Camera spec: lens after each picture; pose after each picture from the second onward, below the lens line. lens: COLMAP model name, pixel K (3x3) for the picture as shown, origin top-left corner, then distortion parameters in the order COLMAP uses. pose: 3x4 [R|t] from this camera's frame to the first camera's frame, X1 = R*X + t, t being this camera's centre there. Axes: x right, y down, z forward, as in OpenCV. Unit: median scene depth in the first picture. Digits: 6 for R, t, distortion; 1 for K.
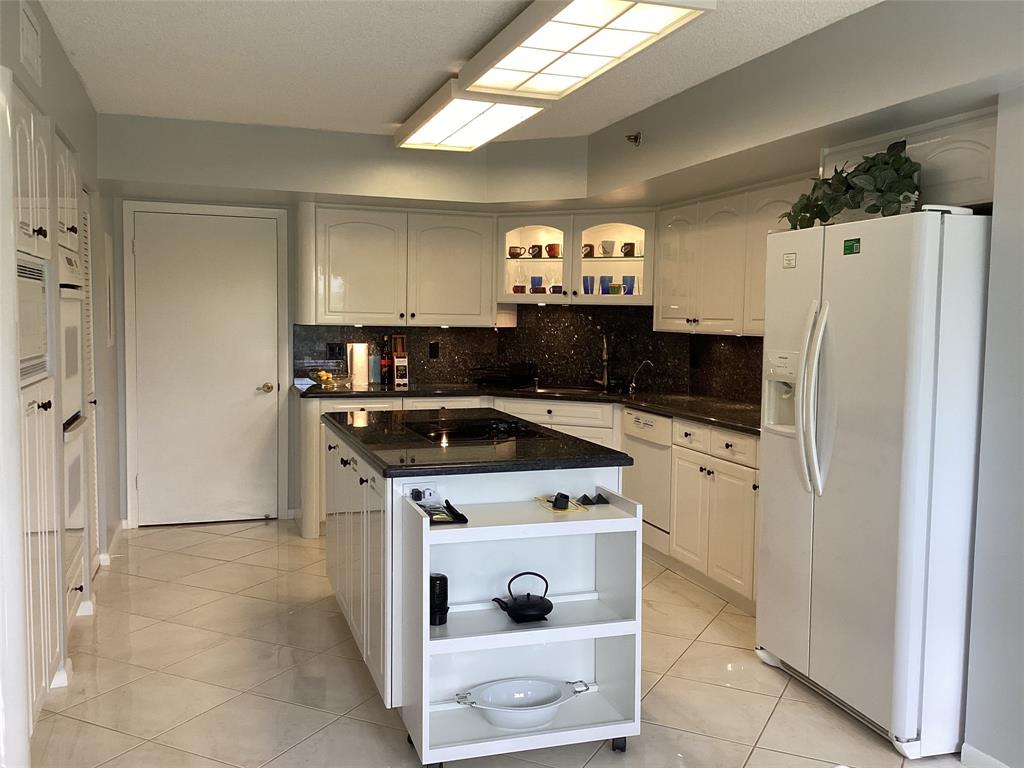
lens RADIAL K [[913.9, 0, 512.0], [0, 913.9, 384.0], [0, 0, 1]] dist [0.120161, -0.238065]
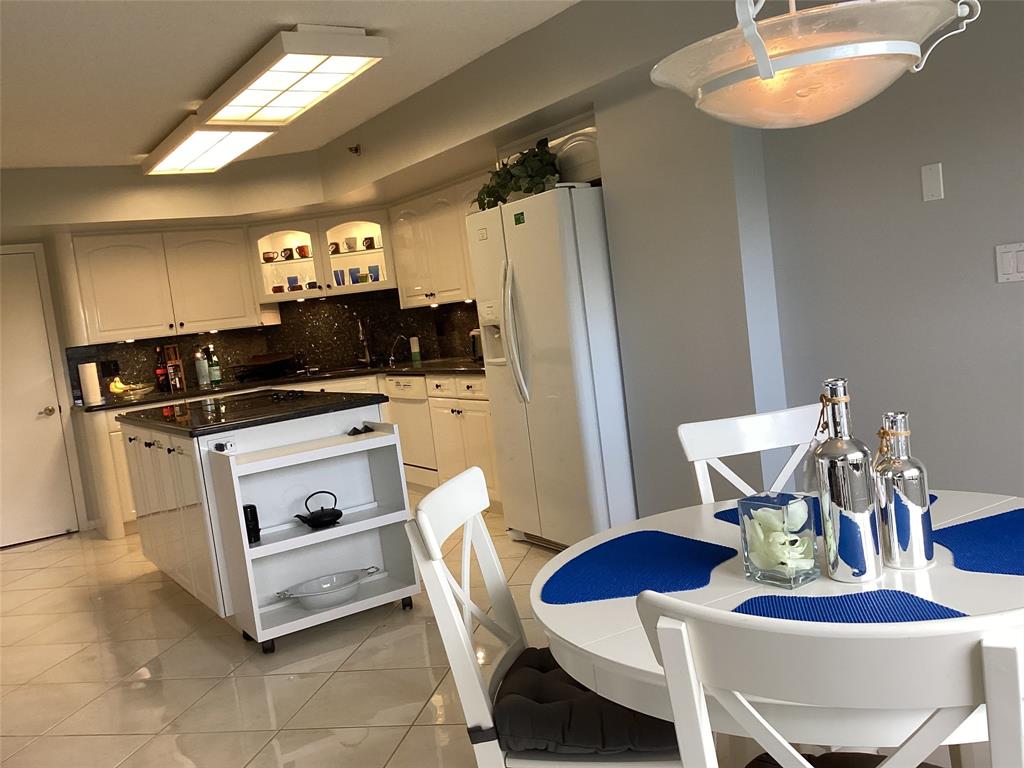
lens RADIAL K [[913.9, 0, 512.0], [0, 913.9, 384.0], [0, 0, 1]] dist [0.120161, -0.238065]
pose [[0.959083, -0.153192, 0.238100, -0.003827], [0.153246, 0.988017, 0.018400, 0.036782], [-0.238066, 0.018840, 0.971066, -0.172301]]
